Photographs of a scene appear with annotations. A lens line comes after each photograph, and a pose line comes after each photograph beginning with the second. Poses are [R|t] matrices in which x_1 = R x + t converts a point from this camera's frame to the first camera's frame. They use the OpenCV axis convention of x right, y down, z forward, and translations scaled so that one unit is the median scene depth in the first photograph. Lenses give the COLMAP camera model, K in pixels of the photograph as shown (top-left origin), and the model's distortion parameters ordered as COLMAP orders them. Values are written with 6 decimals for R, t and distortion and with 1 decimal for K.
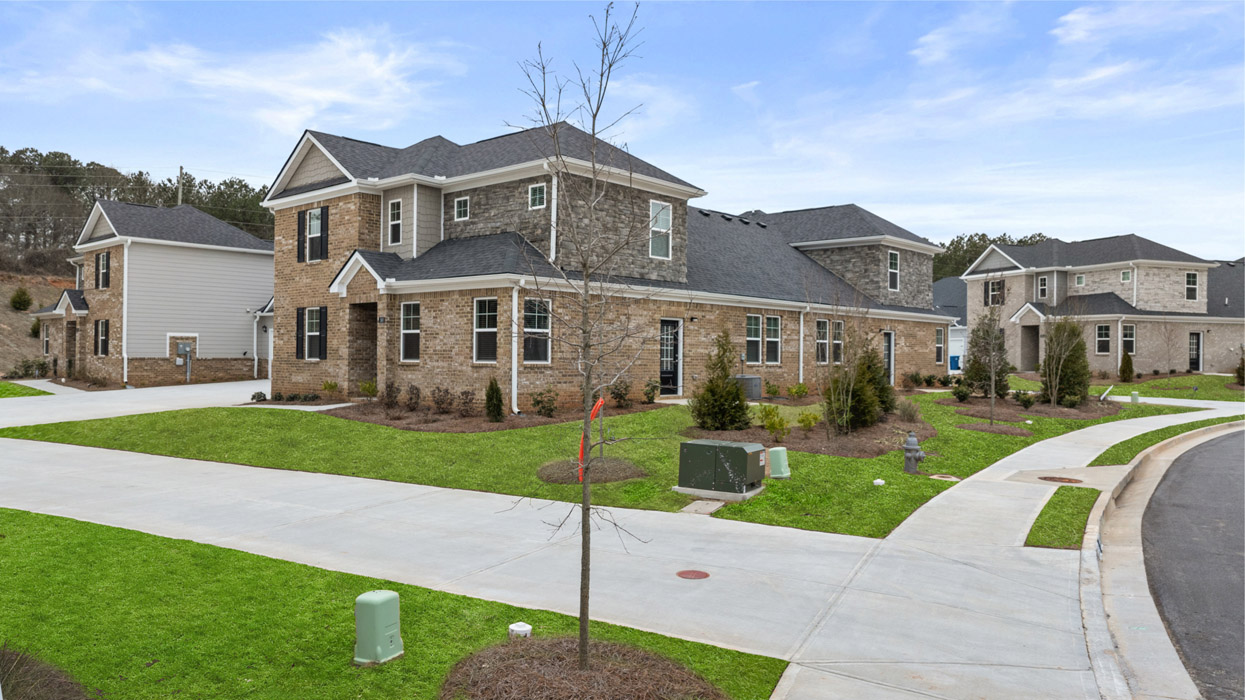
lens RADIAL K [[887.8, 0, 622.5], [0, 887.8, 350.0], [0, 0, 1]] dist [-0.011697, -0.003403]
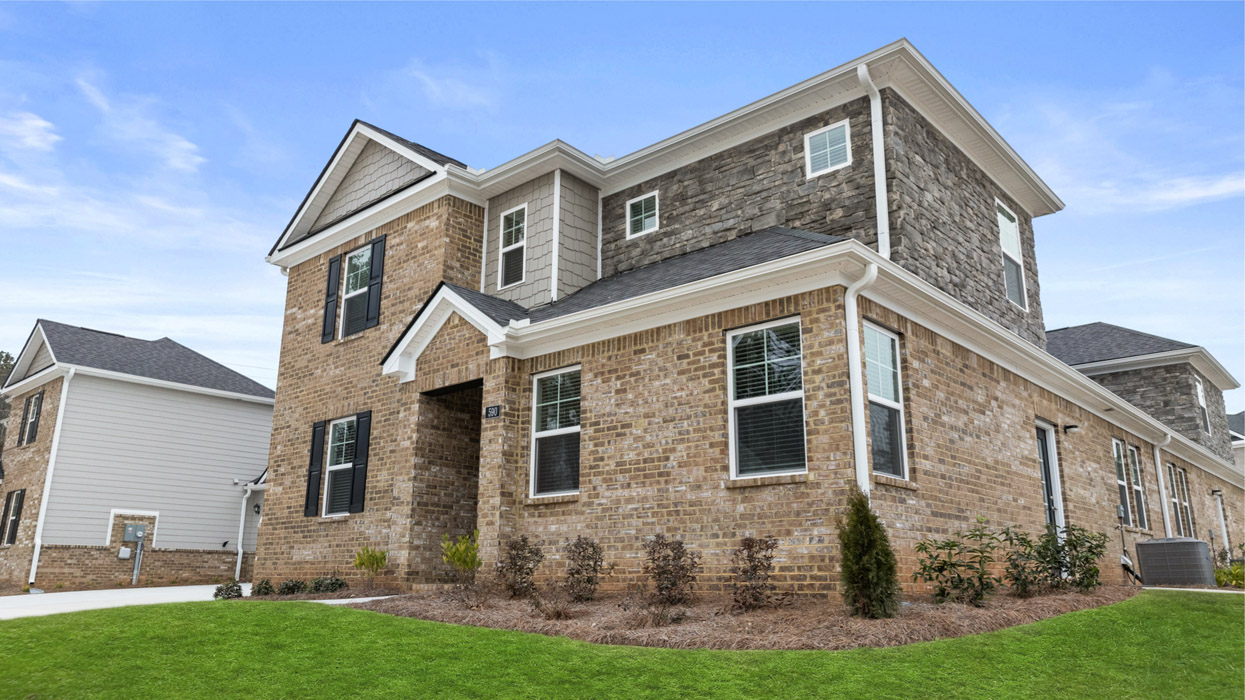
lens RADIAL K [[875.5, 0, 622.5], [0, 875.5, 350.0], [0, 0, 1]] dist [-0.003249, 0.006855]
pose [[0.999984, -0.004647, -0.003263, -0.188609], [0.003675, 0.967731, -0.251957, 0.051090], [0.004329, 0.251941, 0.967733, 0.503408]]
